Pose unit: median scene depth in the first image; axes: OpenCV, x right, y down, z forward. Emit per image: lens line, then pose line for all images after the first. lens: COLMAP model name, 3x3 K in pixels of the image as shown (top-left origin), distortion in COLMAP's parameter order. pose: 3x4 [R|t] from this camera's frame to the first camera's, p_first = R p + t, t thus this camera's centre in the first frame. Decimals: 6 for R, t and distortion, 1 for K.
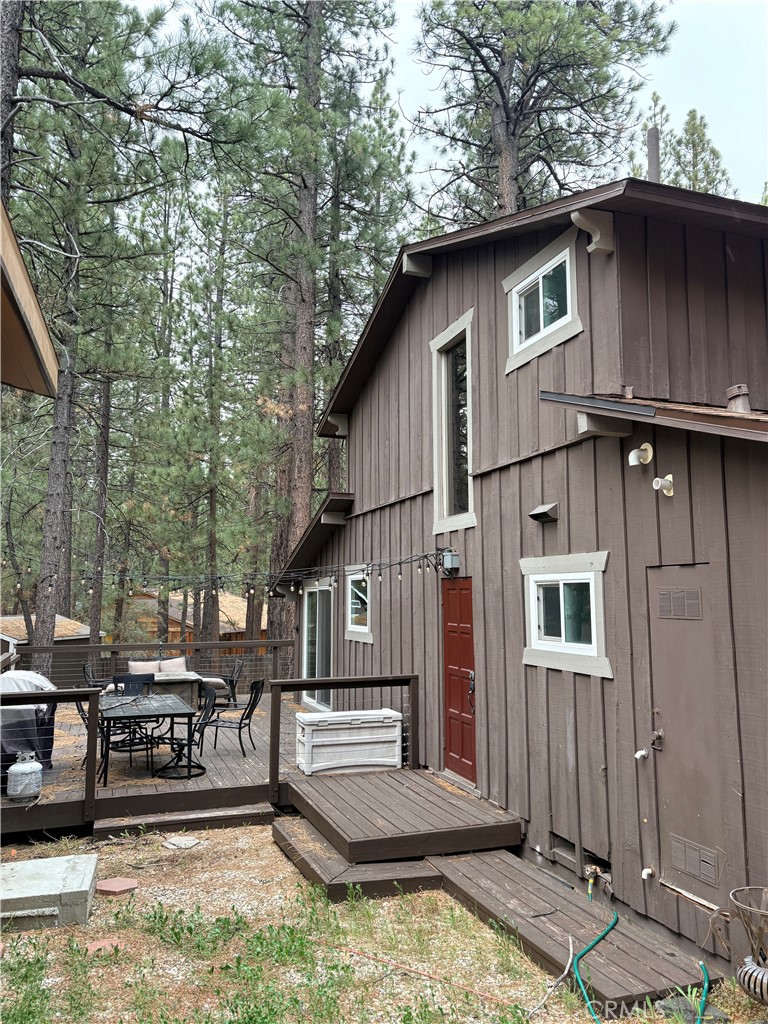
lens RADIAL K [[777.8, 0, 384.0], [0, 777.8, 510.1], [0, 0, 1]] dist [0.010922, -0.000134]
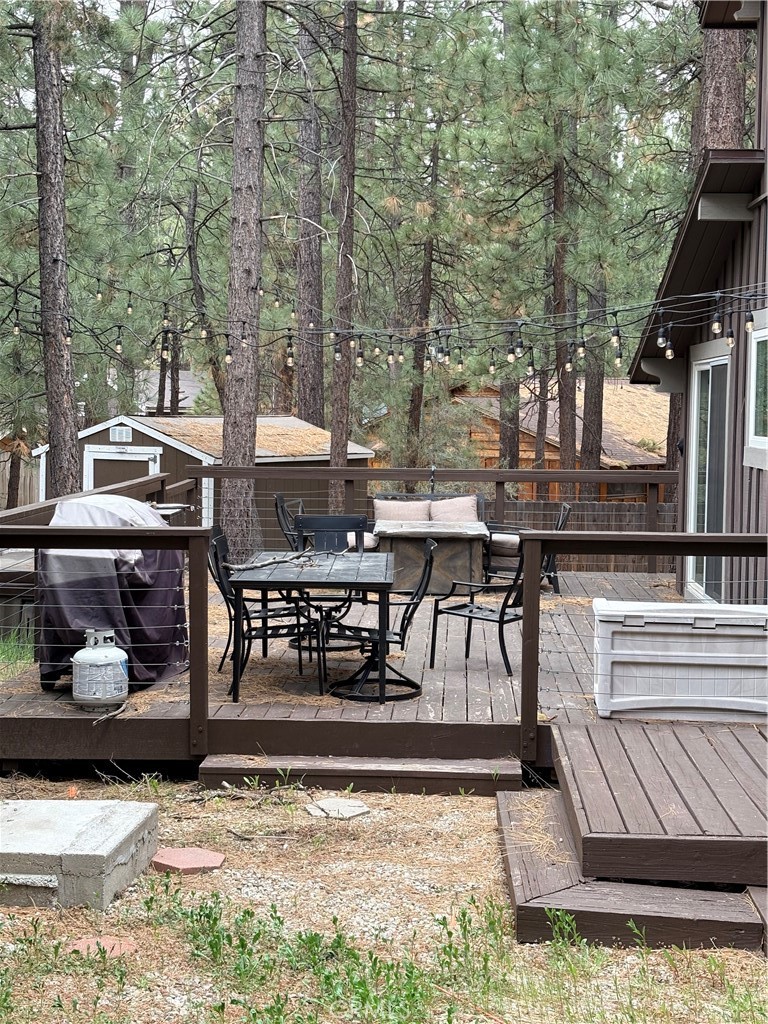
lens RADIAL K [[1541.2, 0, 383.9], [0, 1541.2, 512.8], [0, 0, 1]] dist [0.108153, 0.000000]
pose [[0.923553, 0.039878, -0.381392, 0.165368], [0.029943, 0.984042, 0.175400, 0.031254], [0.382300, -0.173411, 0.907620, 0.059823]]
